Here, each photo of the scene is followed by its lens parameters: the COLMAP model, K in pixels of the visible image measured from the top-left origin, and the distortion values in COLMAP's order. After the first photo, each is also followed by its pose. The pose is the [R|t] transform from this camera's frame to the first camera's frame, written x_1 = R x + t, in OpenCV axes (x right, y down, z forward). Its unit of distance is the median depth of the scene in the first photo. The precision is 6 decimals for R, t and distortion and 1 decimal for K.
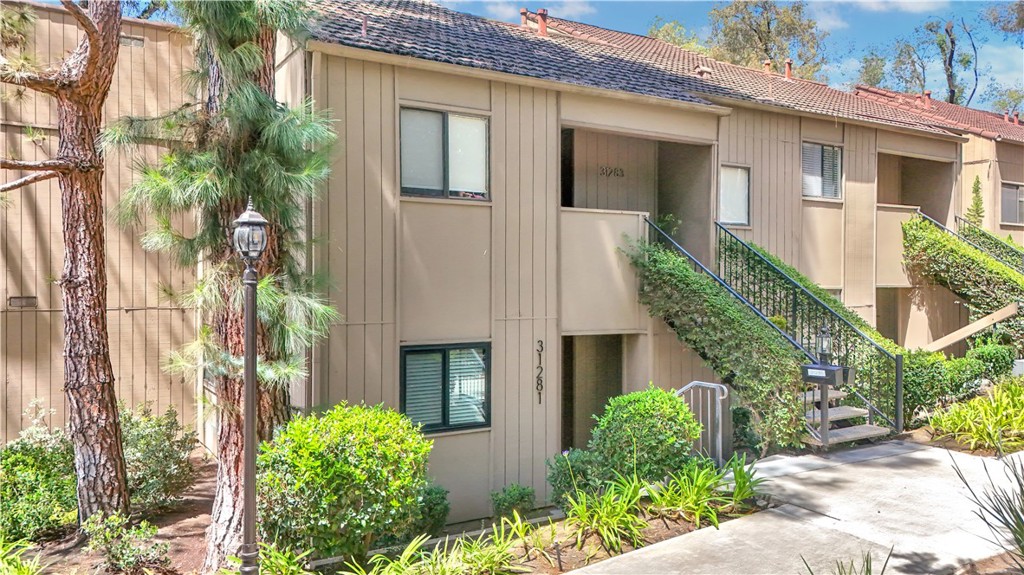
lens RADIAL K [[717.8, 0, 512.3], [0, 717.8, 288.2], [0, 0, 1]] dist [0.026288, -0.001313]
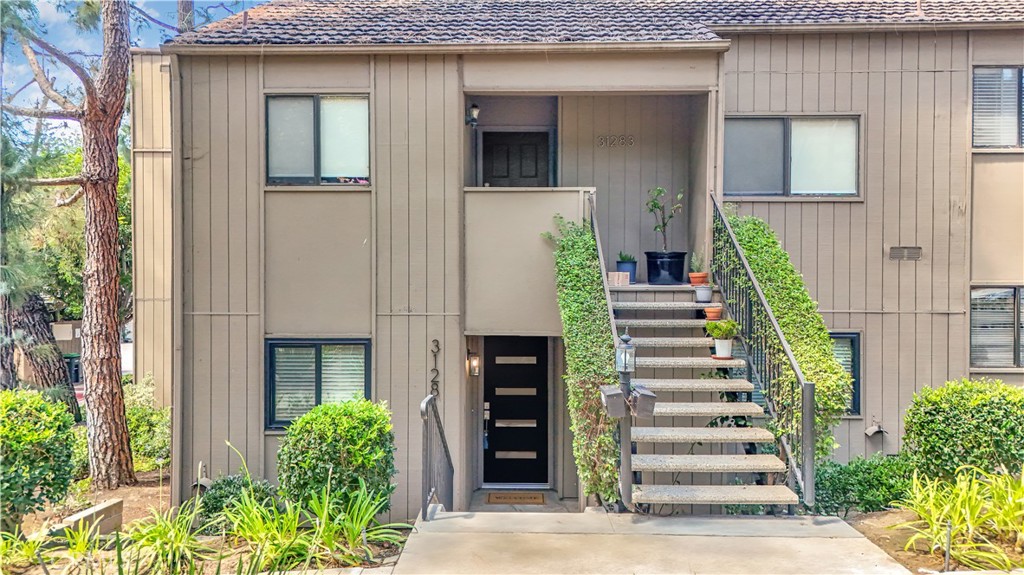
lens RADIAL K [[717.8, 0, 512.1], [0, 717.8, 286.9], [0, 0, 1]] dist [0.026288, -0.001313]
pose [[0.857316, 0.005505, -0.514762, 0.621388], [-0.005008, 0.999985, 0.002354, 0.005581], [0.514767, 0.000560, 0.857330, 0.312424]]
